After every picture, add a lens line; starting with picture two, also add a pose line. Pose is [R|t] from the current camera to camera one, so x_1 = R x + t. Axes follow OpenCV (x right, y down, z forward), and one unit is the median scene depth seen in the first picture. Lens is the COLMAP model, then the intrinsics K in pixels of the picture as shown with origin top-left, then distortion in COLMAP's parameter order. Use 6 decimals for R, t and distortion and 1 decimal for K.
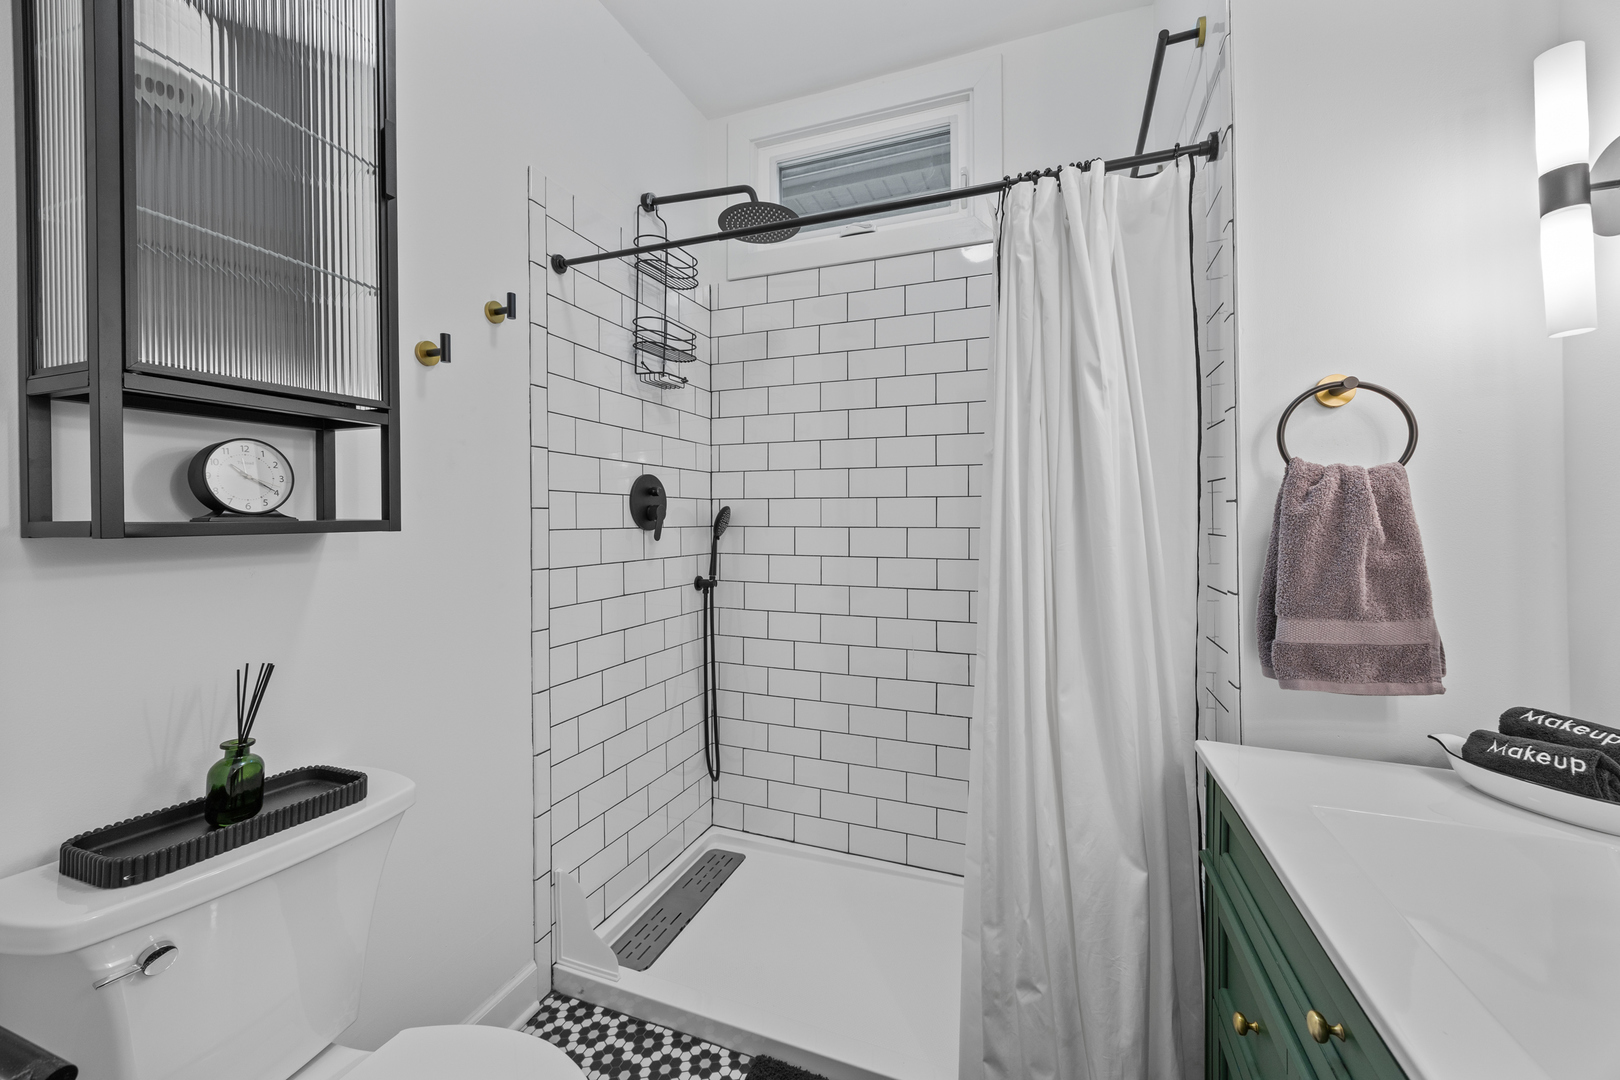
lens RADIAL K [[619.4, 0, 805.8], [0, 619.4, 525.9], [0, 0, 1]] dist [-0.005388, 0.000606]
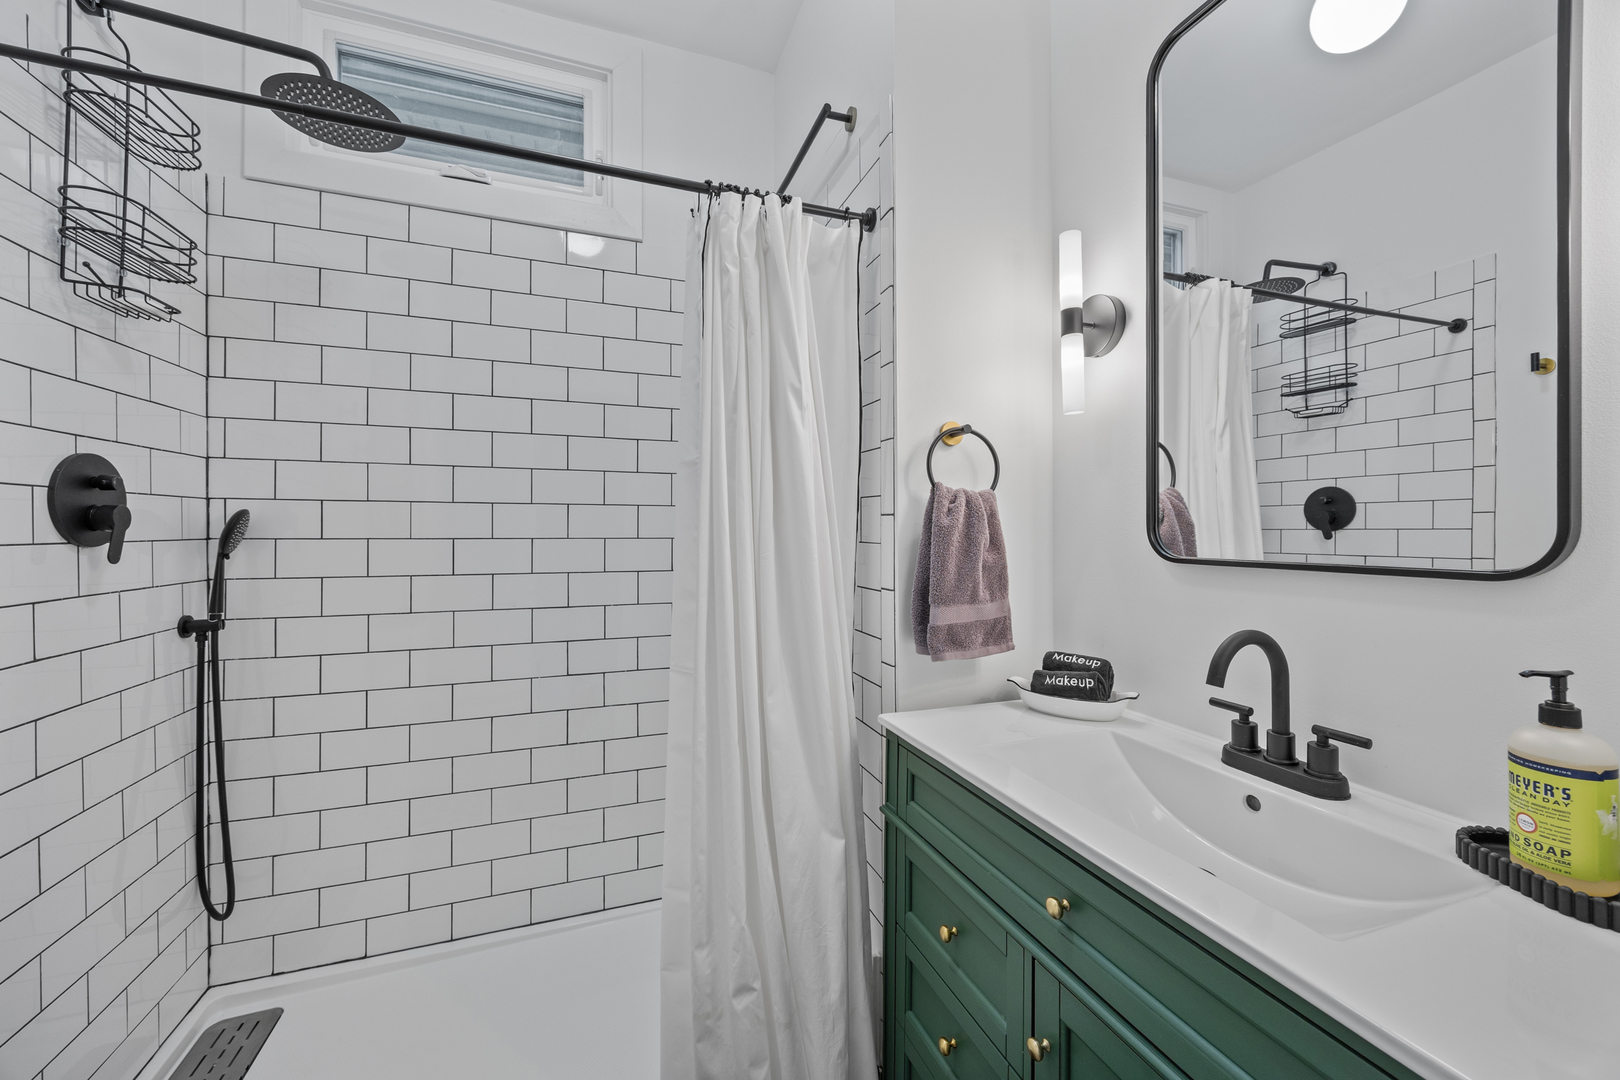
lens RADIAL K [[619.4, 0, 809.8], [0, 619.4, 536.1], [0, 0, 1]] dist [-0.005388, 0.000606]
pose [[0.750884, -0.007065, 0.660396, -0.208522], [0.005825, 0.999975, 0.004075, -0.002937], [-0.660408, 0.000787, 0.750907, 0.156200]]
